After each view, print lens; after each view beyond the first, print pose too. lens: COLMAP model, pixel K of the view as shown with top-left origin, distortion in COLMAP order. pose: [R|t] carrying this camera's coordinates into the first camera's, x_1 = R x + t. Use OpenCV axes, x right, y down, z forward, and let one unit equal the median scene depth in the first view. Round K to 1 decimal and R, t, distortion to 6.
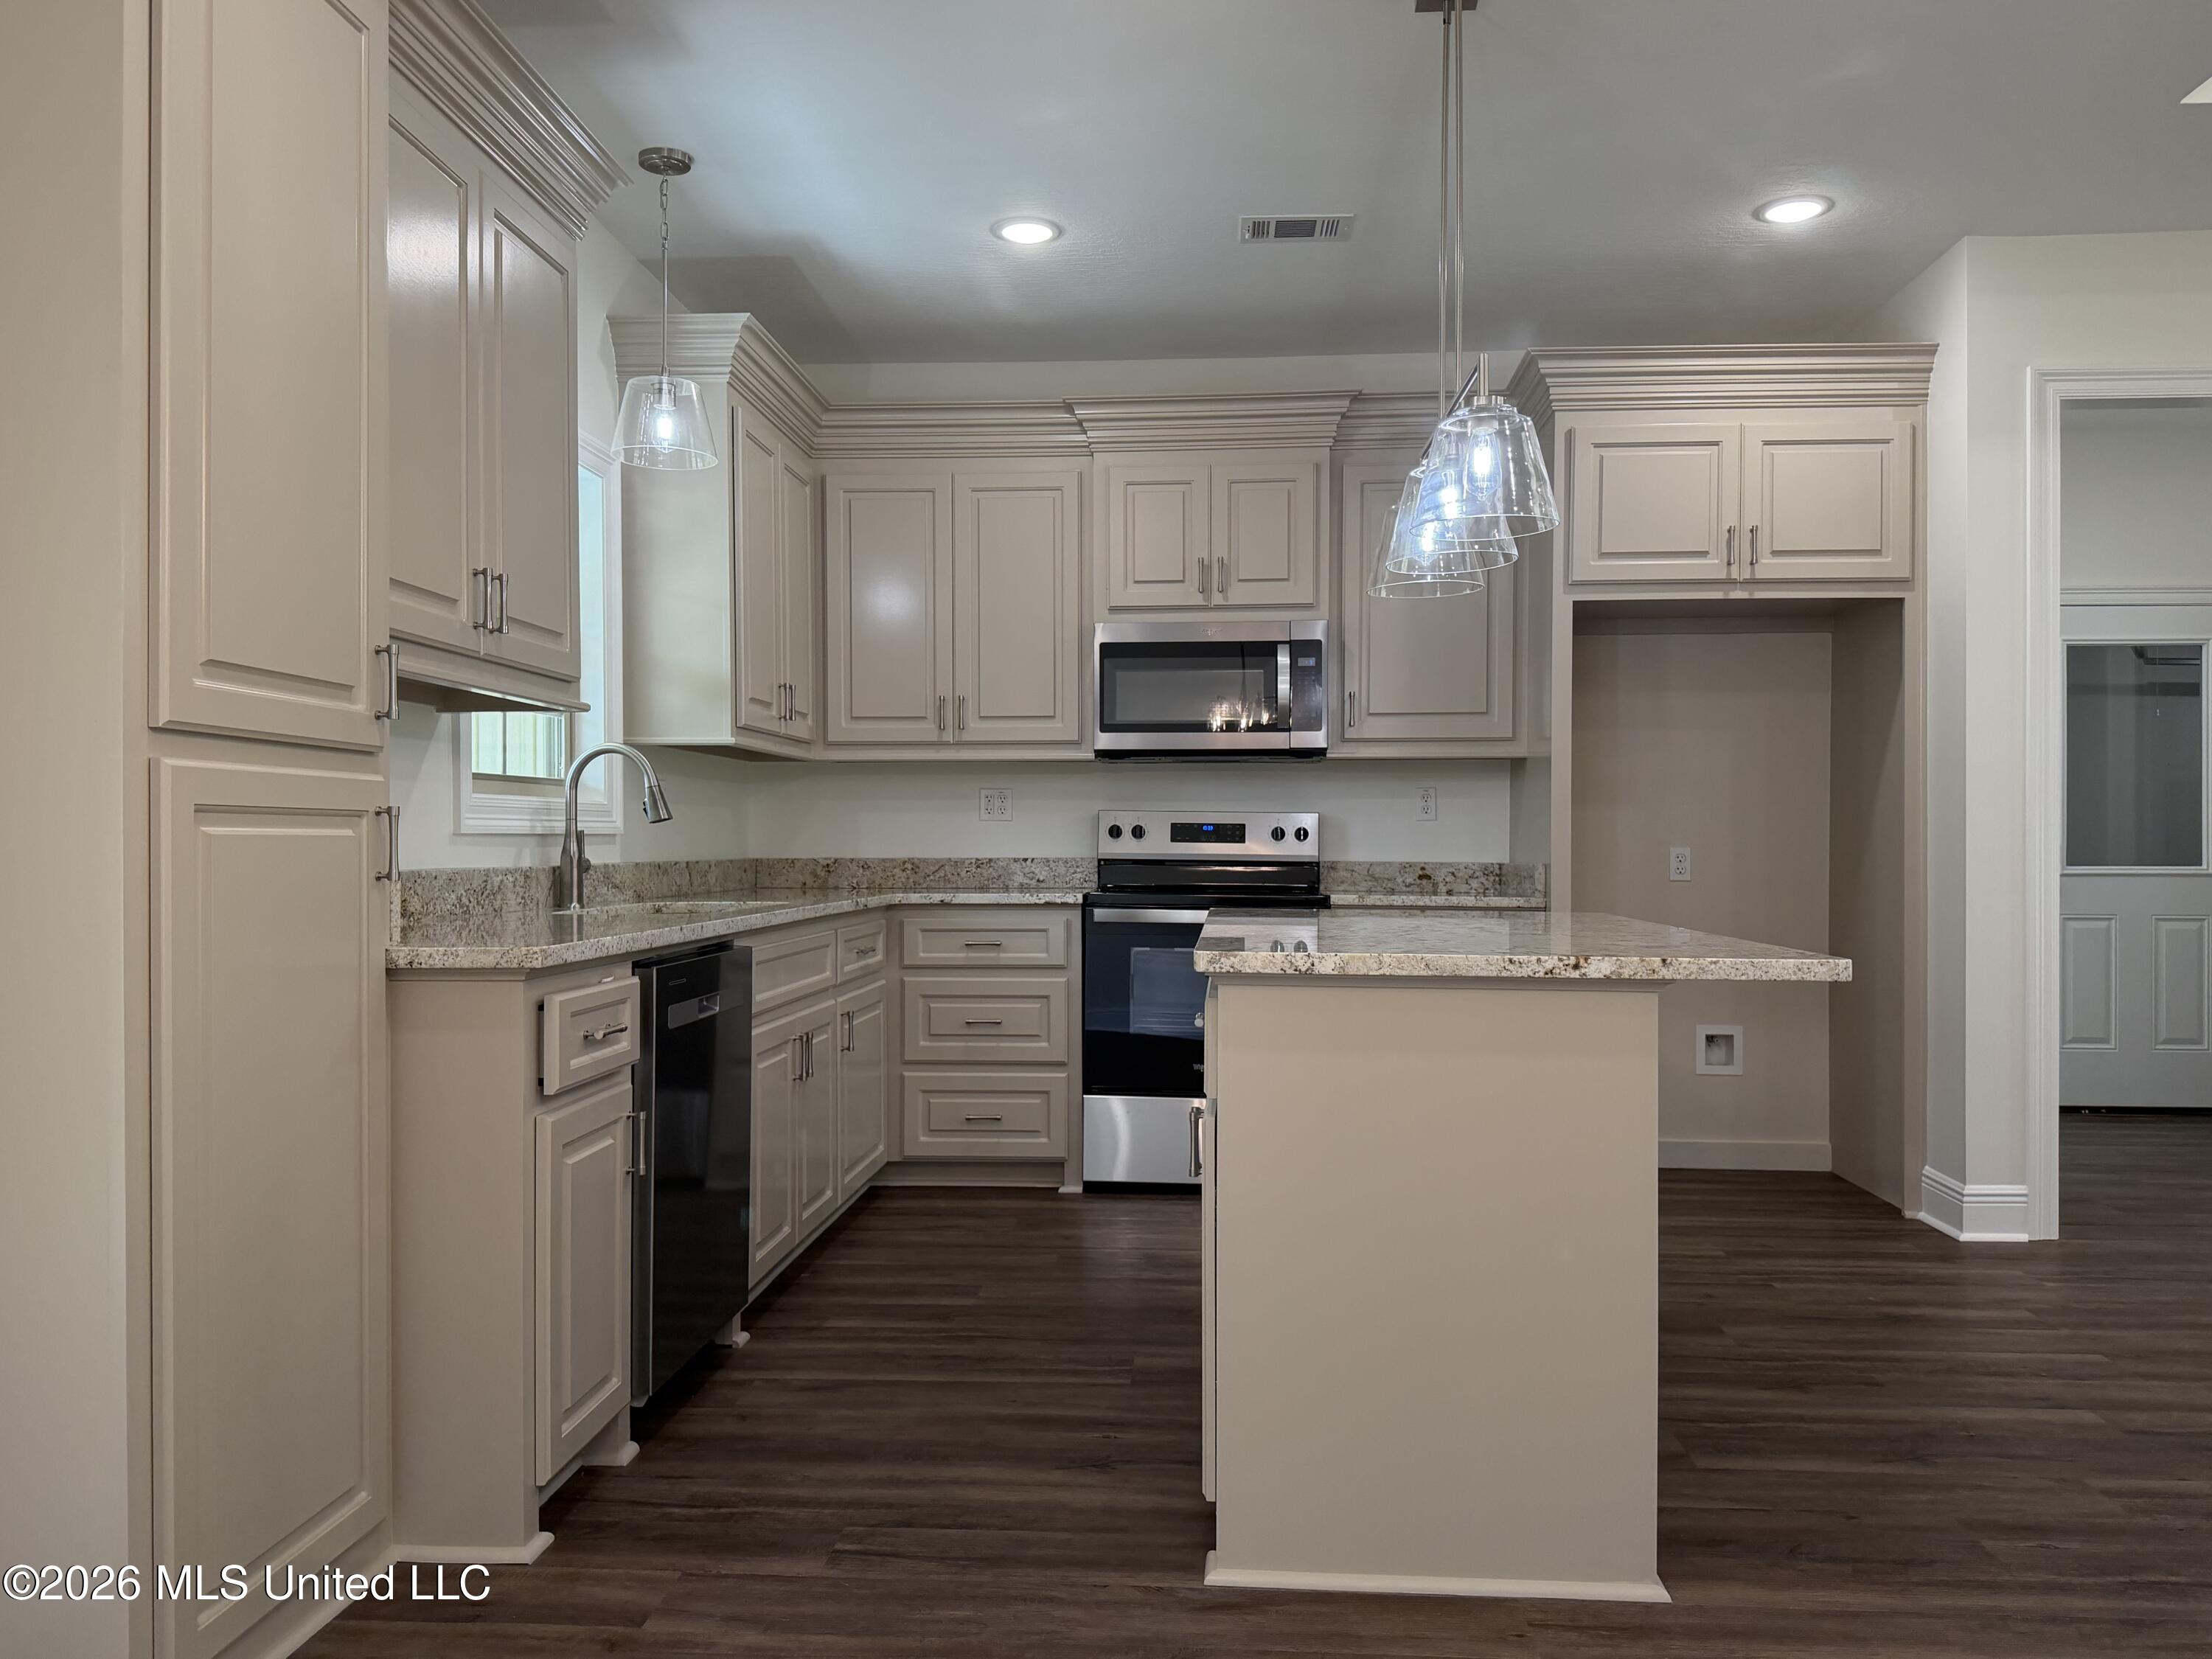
lens RADIAL K [[1652.7, 0, 1106.0], [0, 1652.7, 829.5], [0, 0, 1]] dist [0.033838, -0.054442]
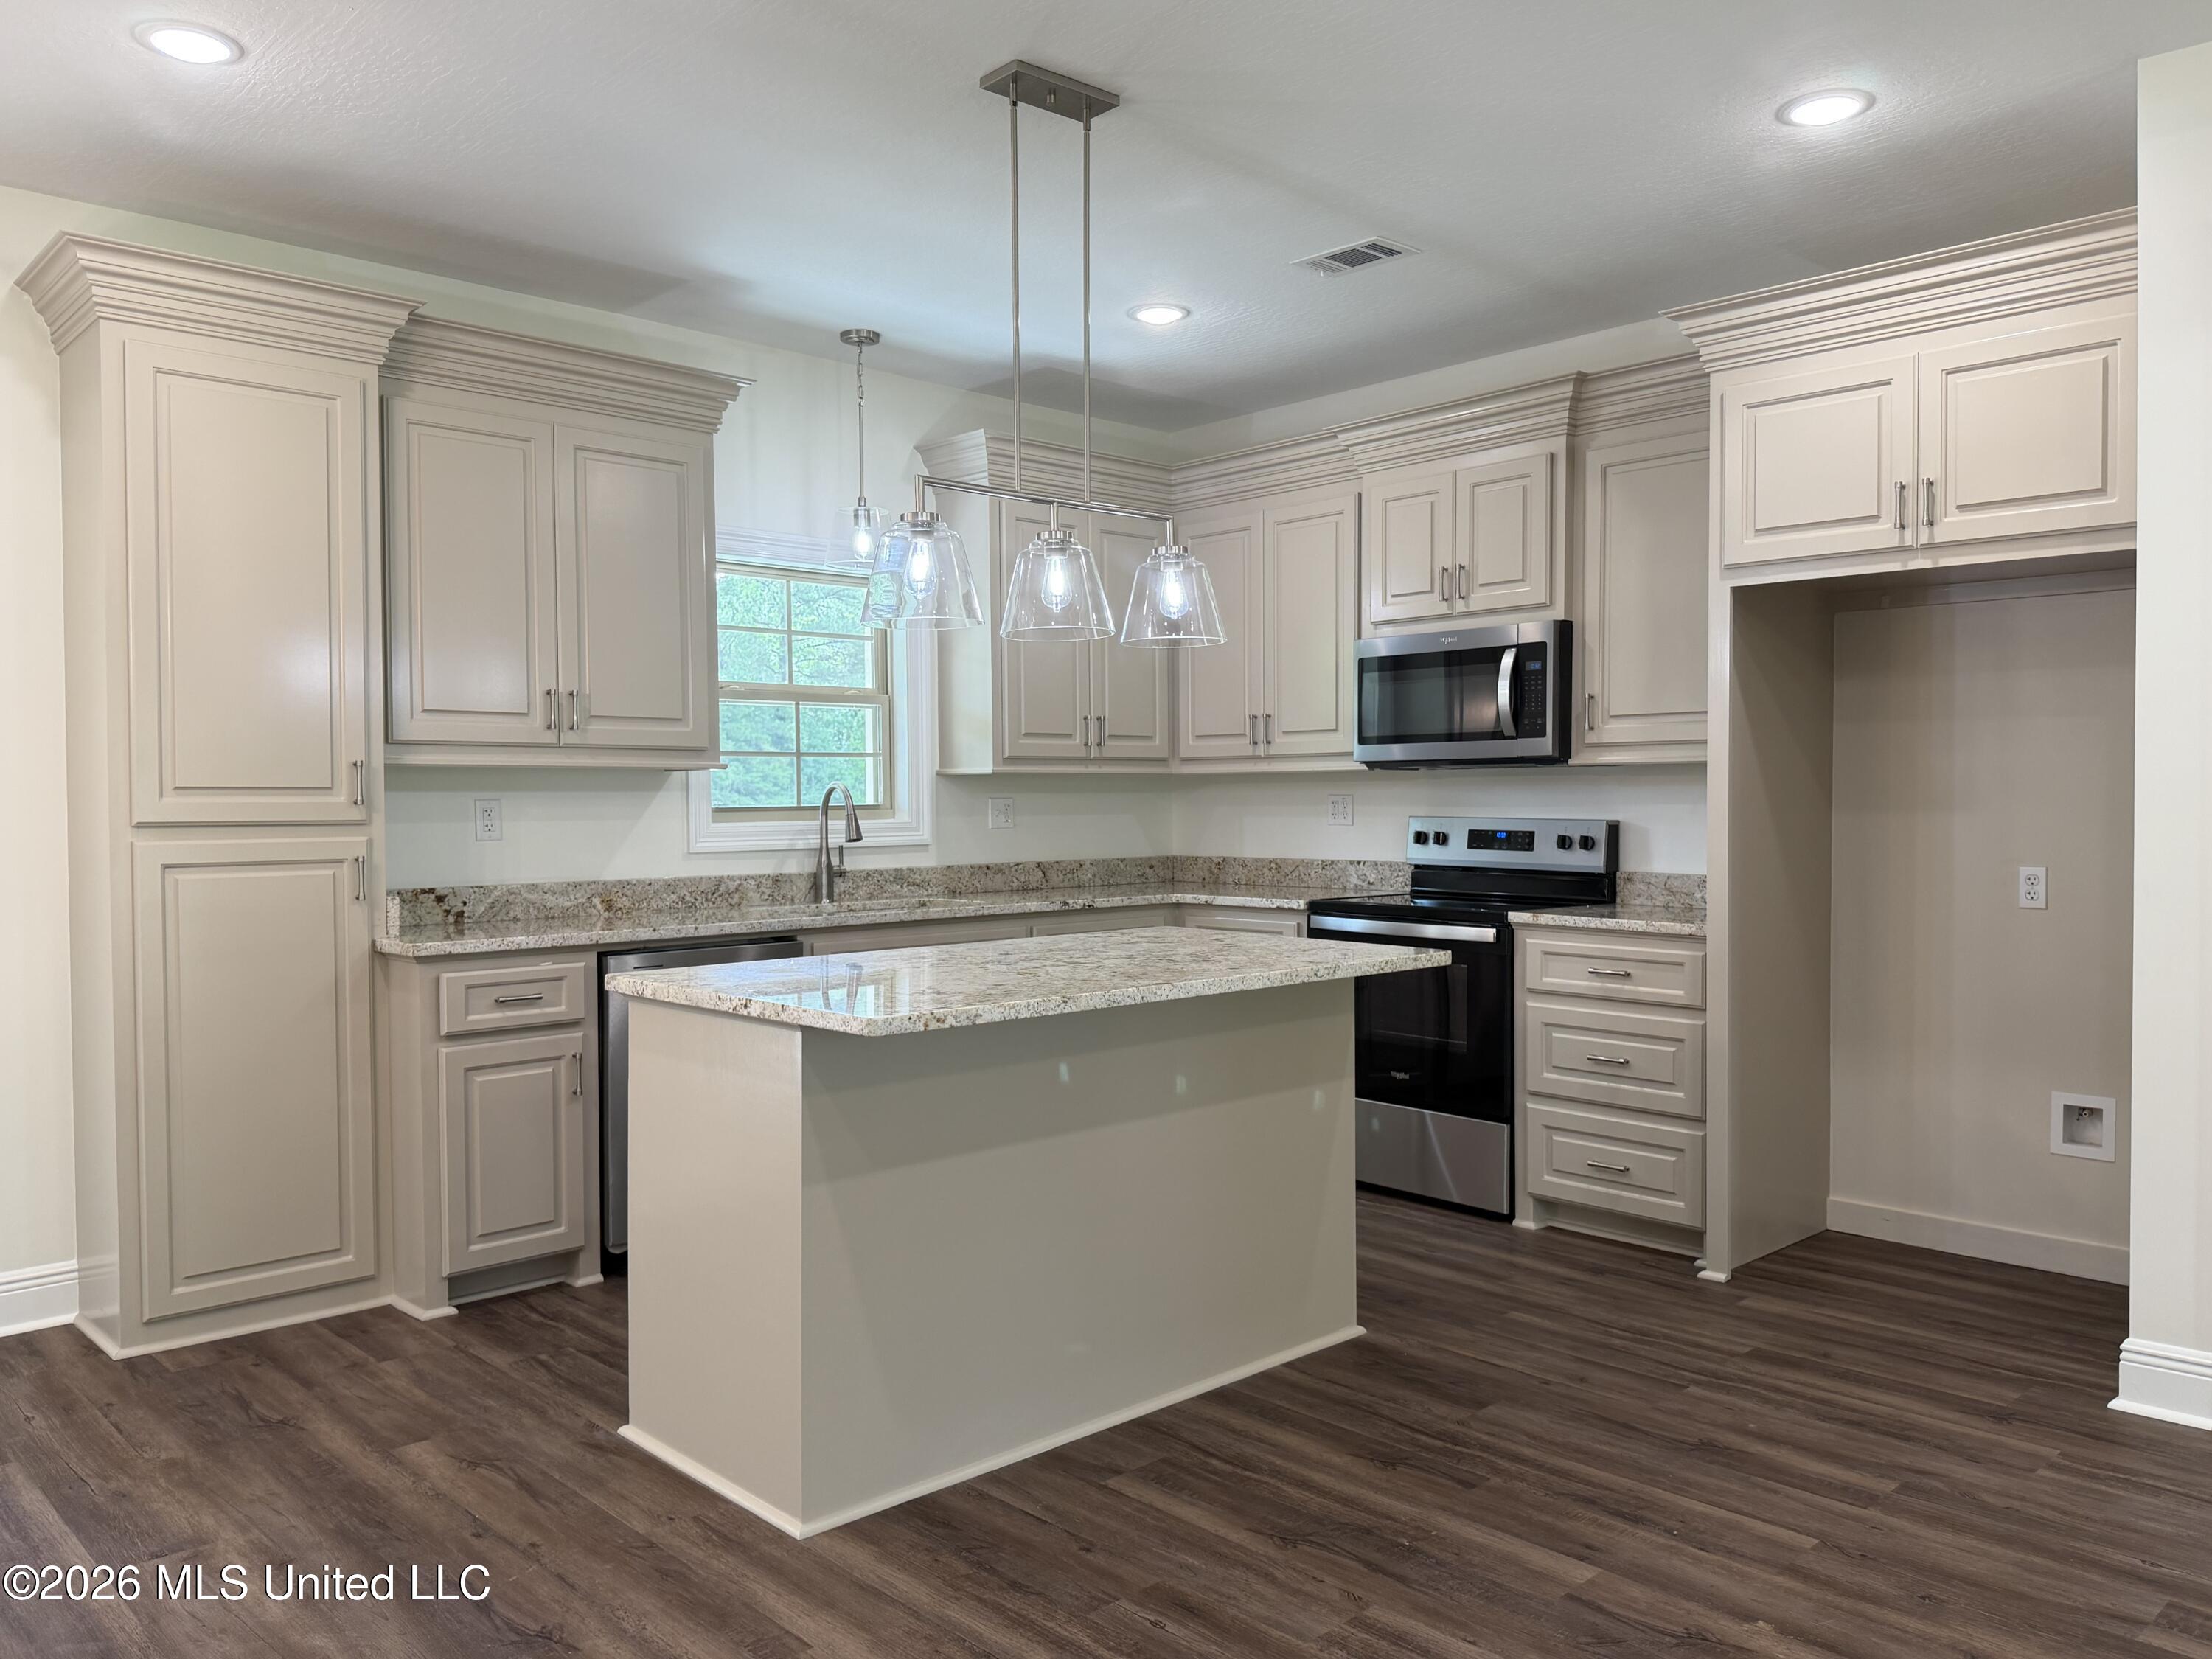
lens RADIAL K [[1652.7, 0, 1106.0], [0, 1652.7, 829.5], [0, 0, 1]] dist [0.033838, -0.054442]
pose [[0.741883, 0.008934, -0.670470, 0.635350], [0.011868, 0.999580, 0.026451, -0.038442], [0.670424, -0.027581, 0.741465, 0.130838]]
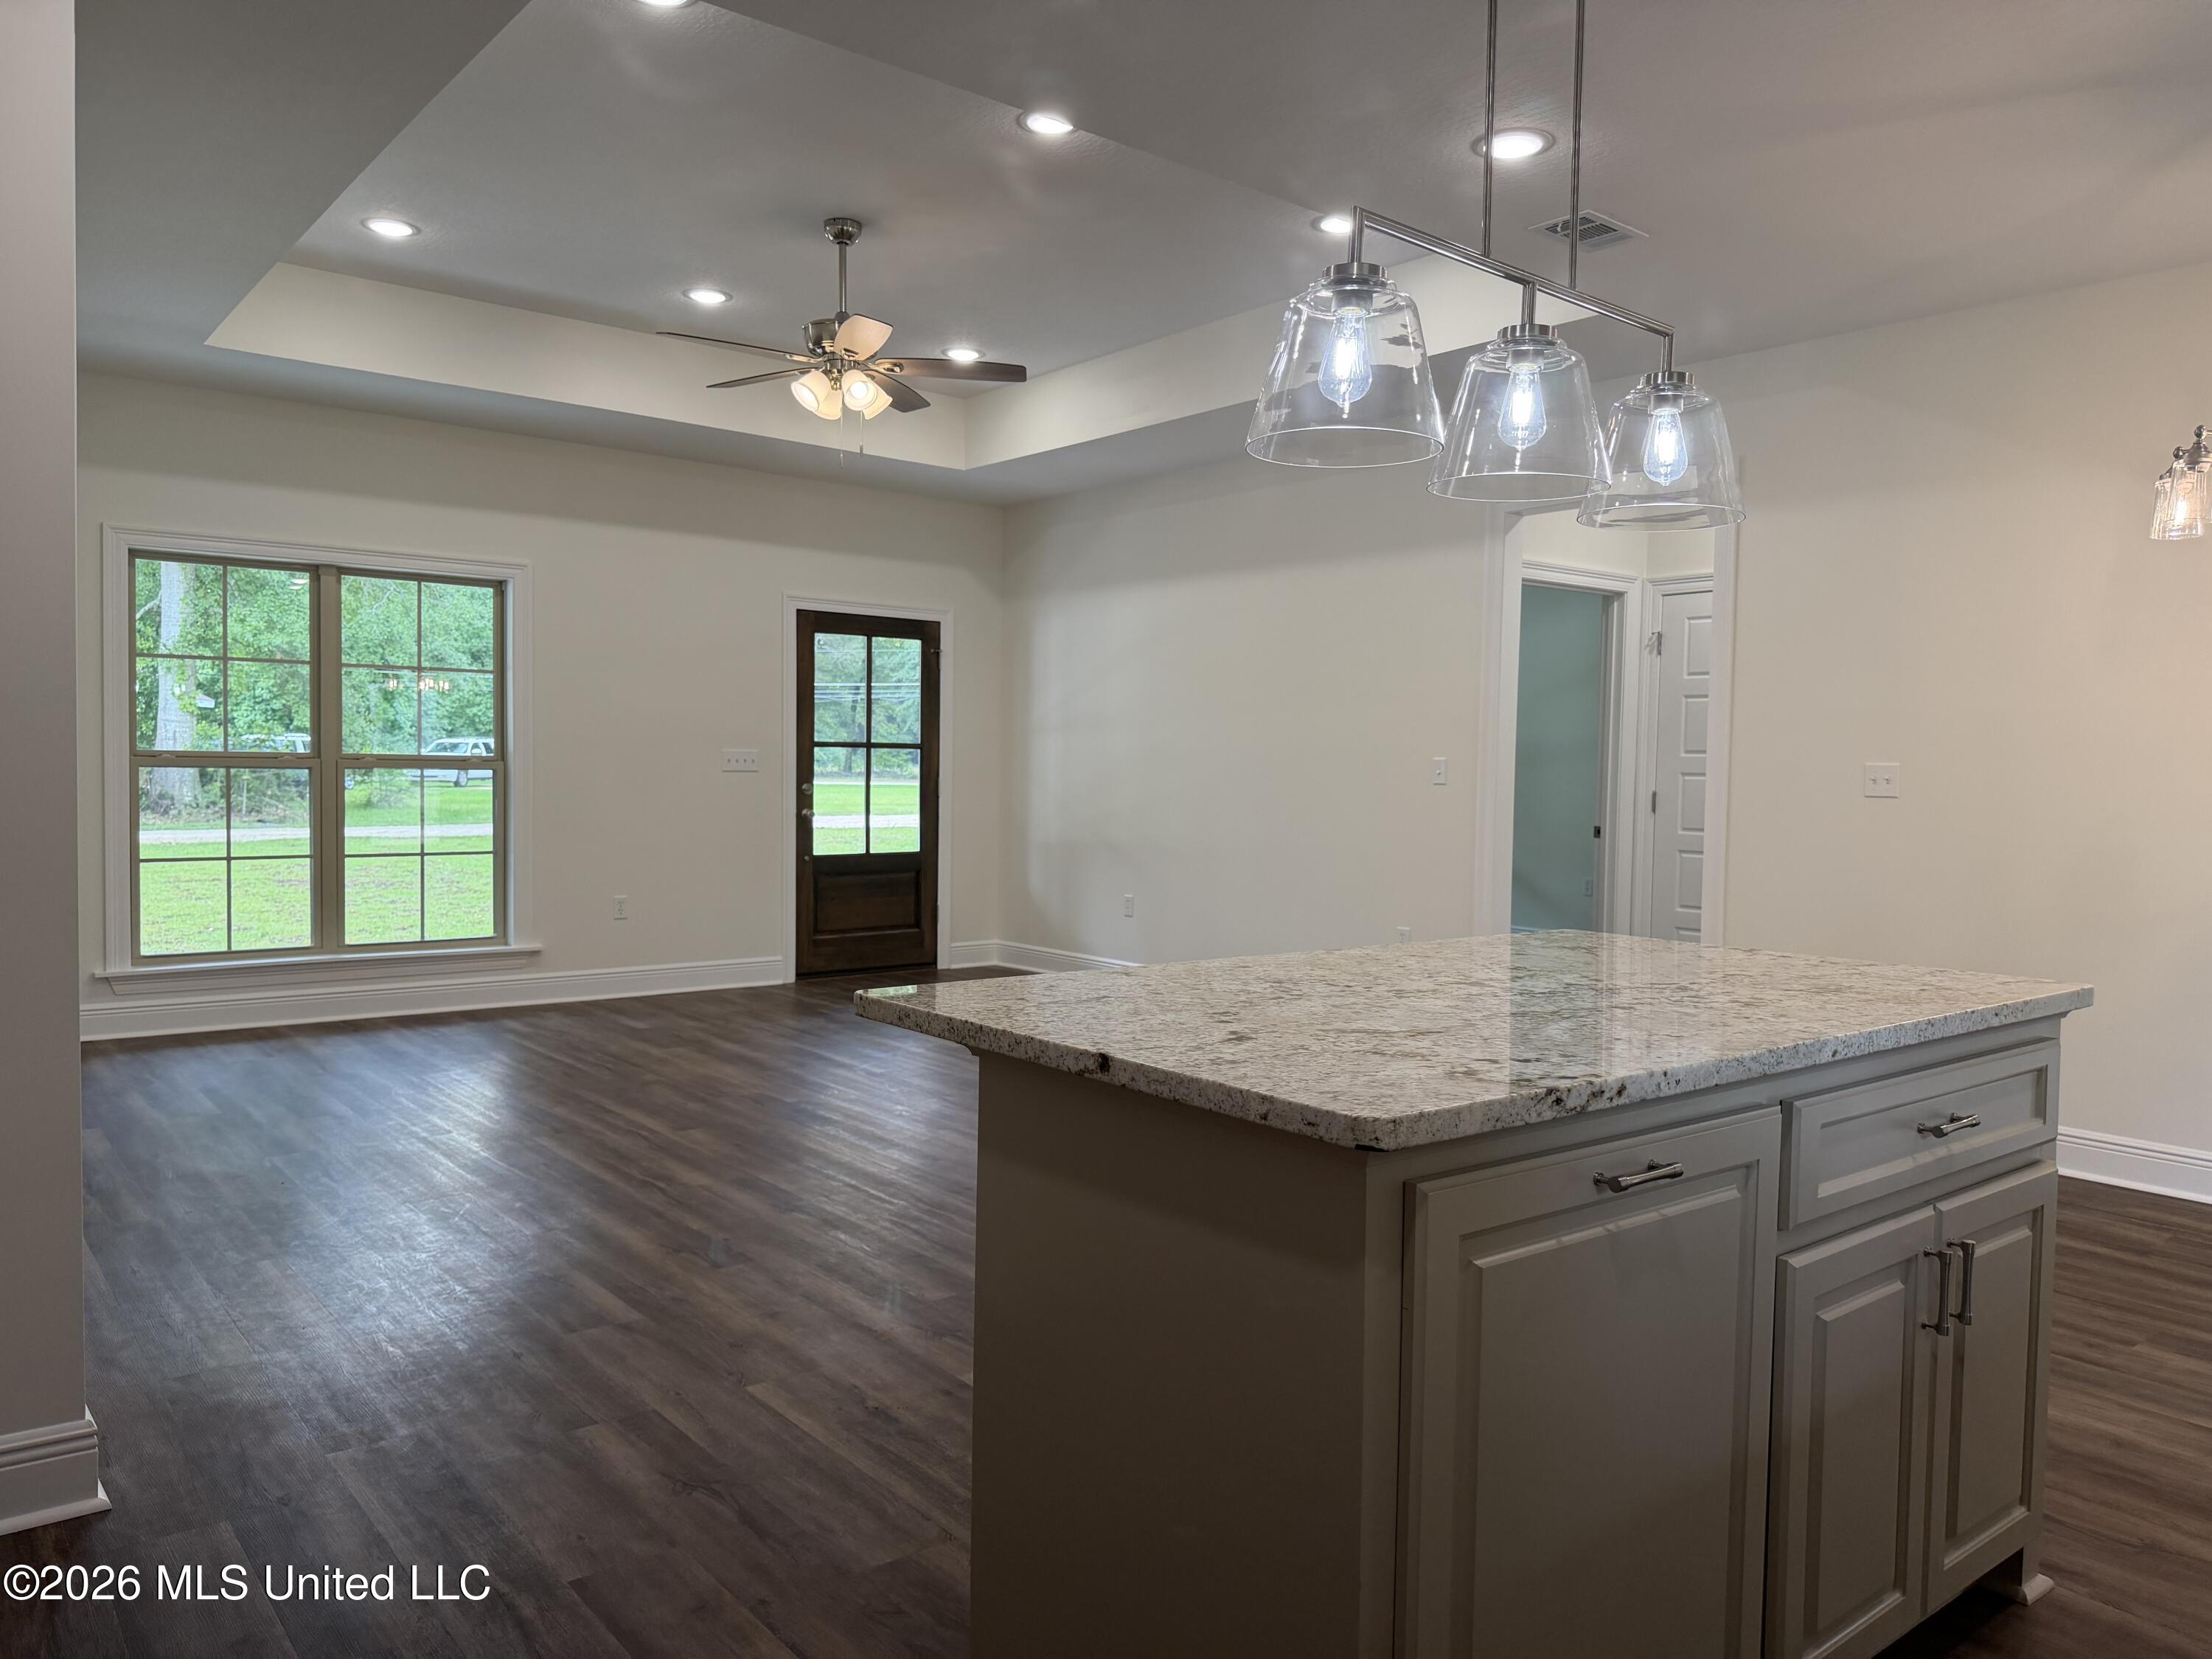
lens RADIAL K [[1581.2, 0, 1106.0], [0, 1581.2, 829.5], [0, 0, 1]] dist [-0.000812, 0.001341]
pose [[-0.683069, -0.046945, 0.728844, -0.117341], [-0.023270, 0.998824, 0.042526, -0.025104], [-0.729983, 0.012088, -0.683358, 1.047208]]
